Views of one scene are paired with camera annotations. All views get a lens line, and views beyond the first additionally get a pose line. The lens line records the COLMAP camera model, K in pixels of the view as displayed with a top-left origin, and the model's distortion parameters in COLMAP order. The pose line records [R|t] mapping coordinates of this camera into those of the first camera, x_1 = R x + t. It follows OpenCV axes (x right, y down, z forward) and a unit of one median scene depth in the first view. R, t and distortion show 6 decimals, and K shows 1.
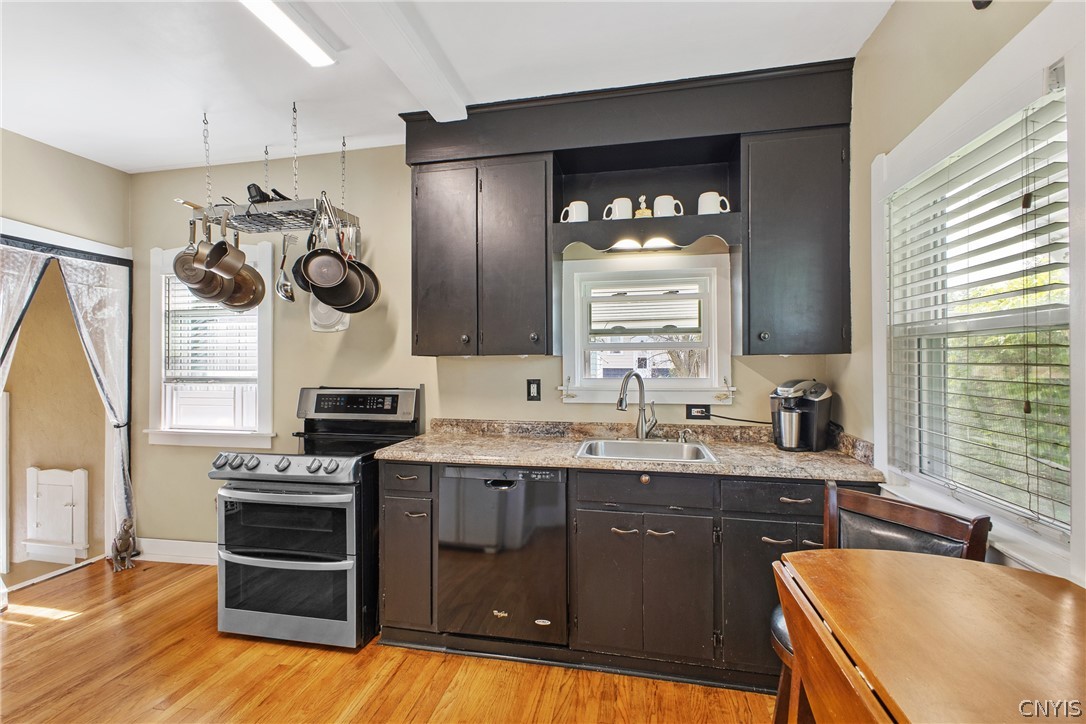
lens RADIAL K [[467.0, 0, 545.5], [0, 467.0, 358.1], [0, 0, 1]] dist [0.000332, -0.000170]
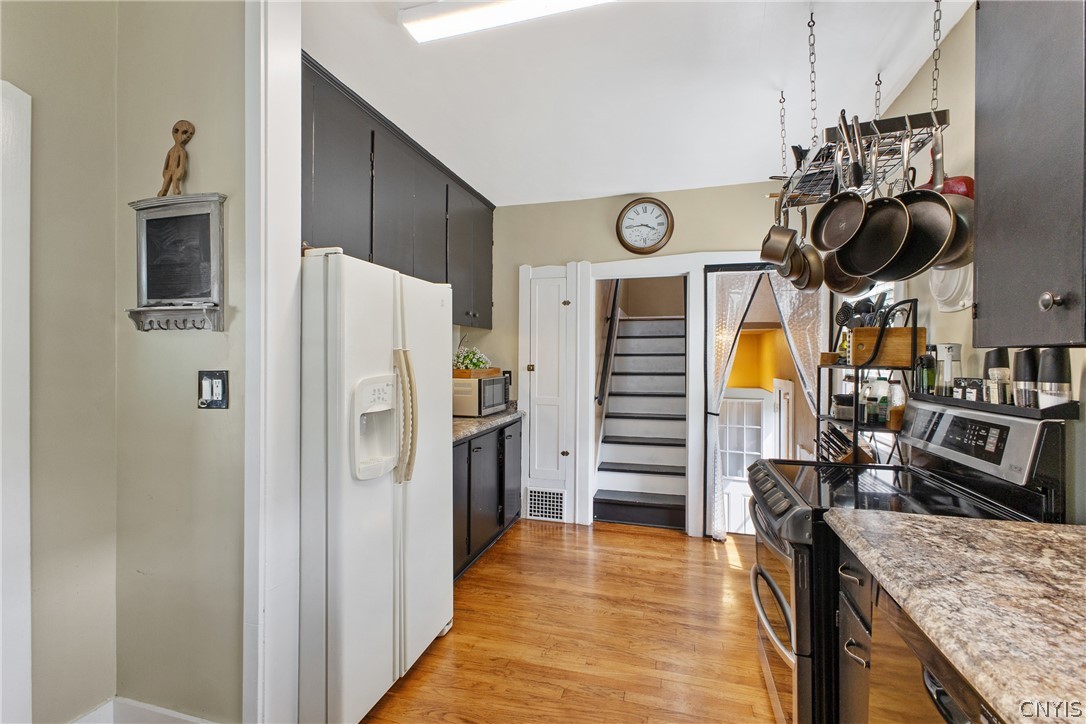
lens RADIAL K [[467.0, 0, 547.5], [0, 467.0, 356.9], [0, 0, 1]] dist [0.000332, -0.000170]
pose [[-0.062847, 0.000101, -0.998023, 0.217819], [-0.008261, 0.999966, 0.000621, 0.007763], [0.997989, 0.008283, -0.062844, 0.556941]]
